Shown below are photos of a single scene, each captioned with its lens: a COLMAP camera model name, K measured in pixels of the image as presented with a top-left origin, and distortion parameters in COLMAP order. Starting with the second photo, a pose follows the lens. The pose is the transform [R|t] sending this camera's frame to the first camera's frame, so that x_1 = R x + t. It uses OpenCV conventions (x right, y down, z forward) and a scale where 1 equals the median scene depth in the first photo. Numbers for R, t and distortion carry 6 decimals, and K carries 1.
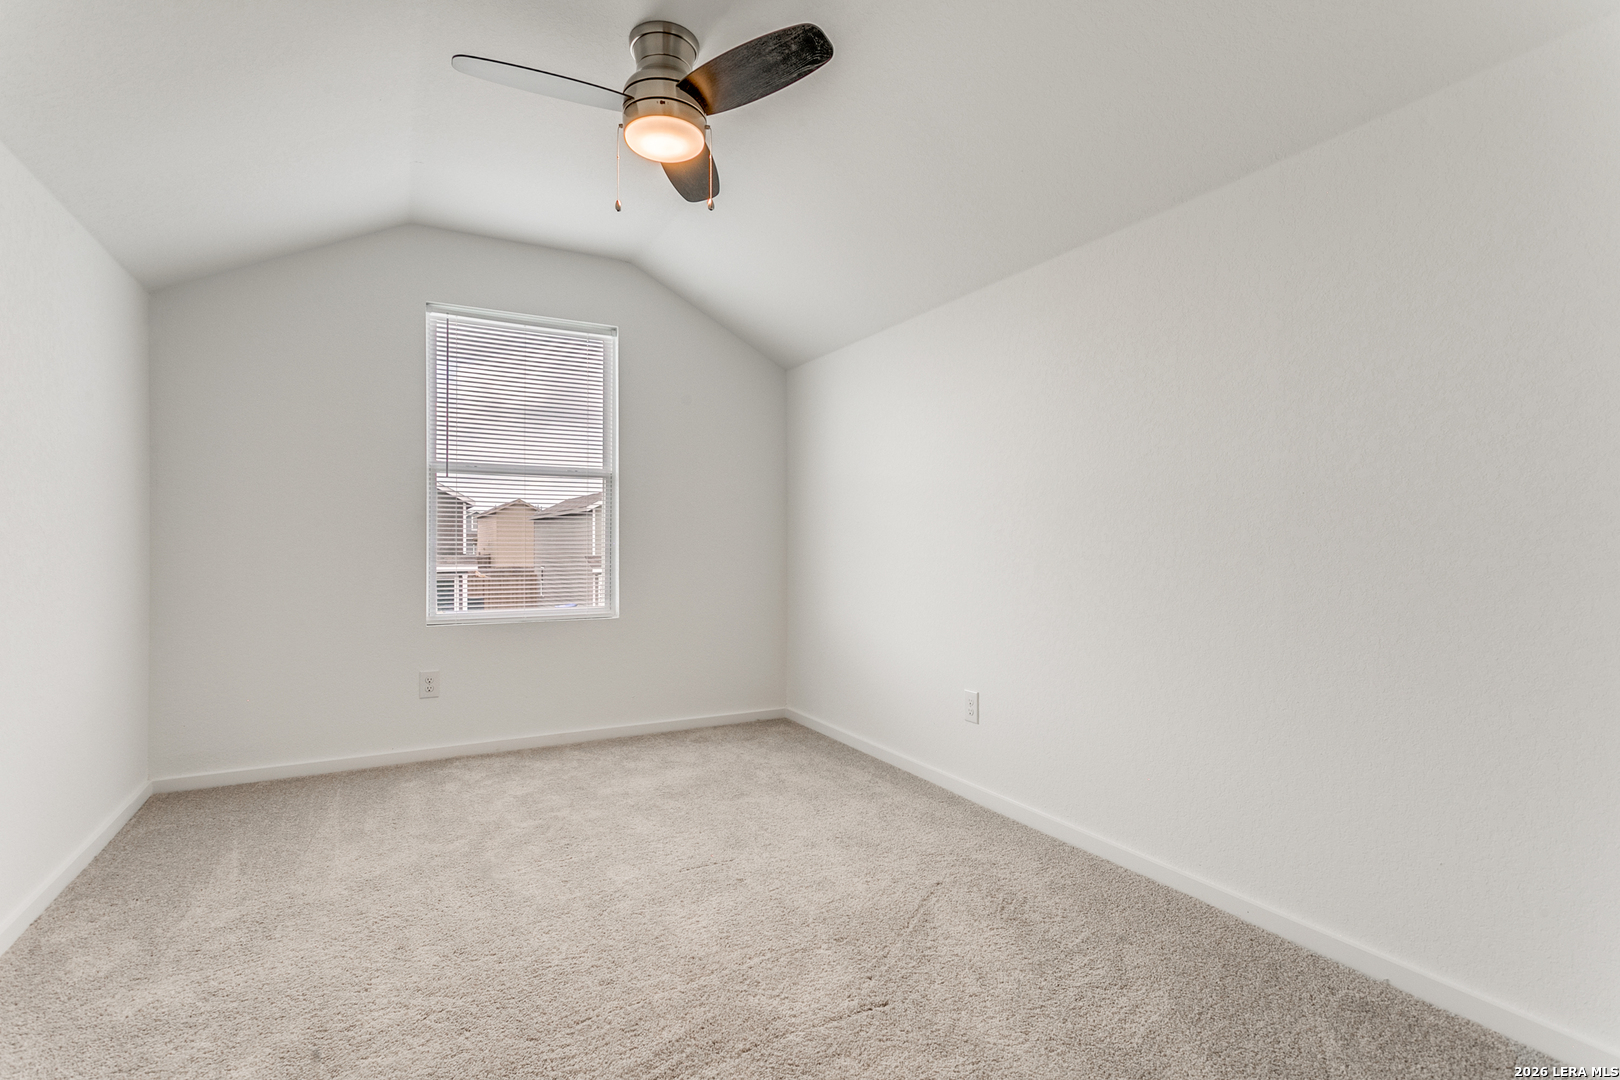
lens RADIAL K [[792.2, 0, 810.0], [0, 792.2, 540.0], [0, 0, 1]] dist [0.003050, 0.000457]
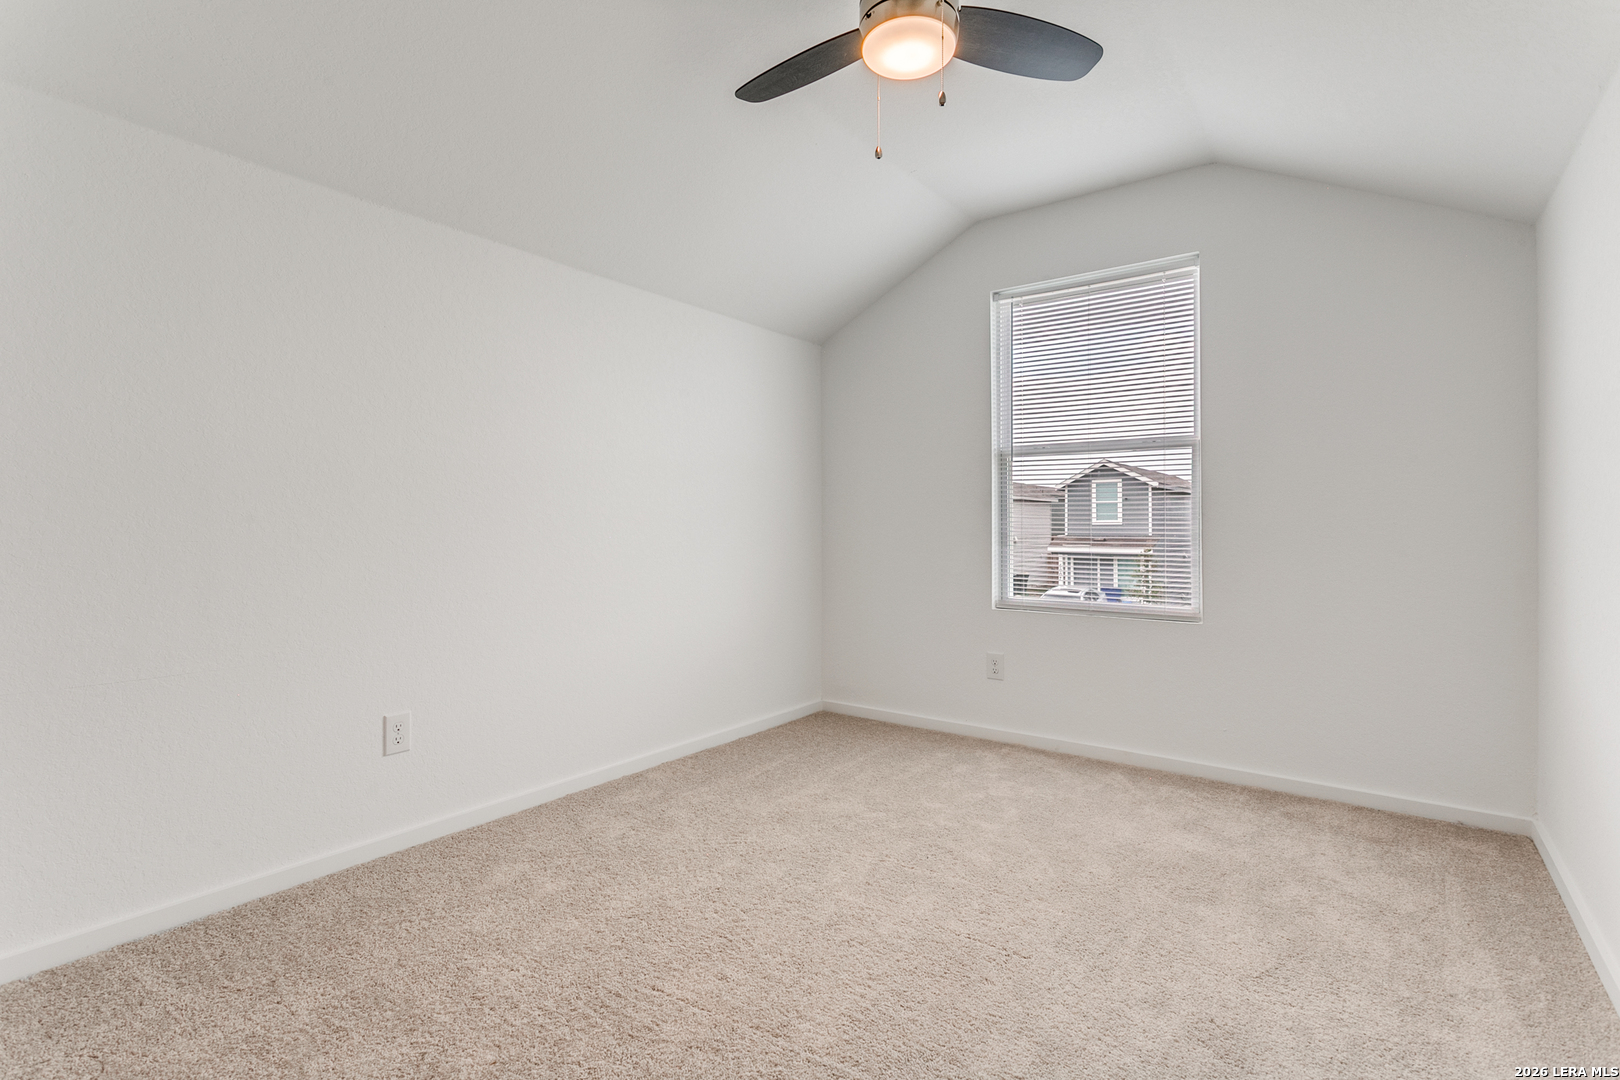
lens RADIAL K [[821.9, 0, 811.4], [0, 821.9, 520.7], [0, 0, 1]] dist [-0.000443, 0.000144]
pose [[0.374197, 0.003231, -0.927343, 0.406256], [0.009443, 0.999929, 0.007294, -0.014957], [0.927301, -0.011486, 0.374140, 0.381333]]
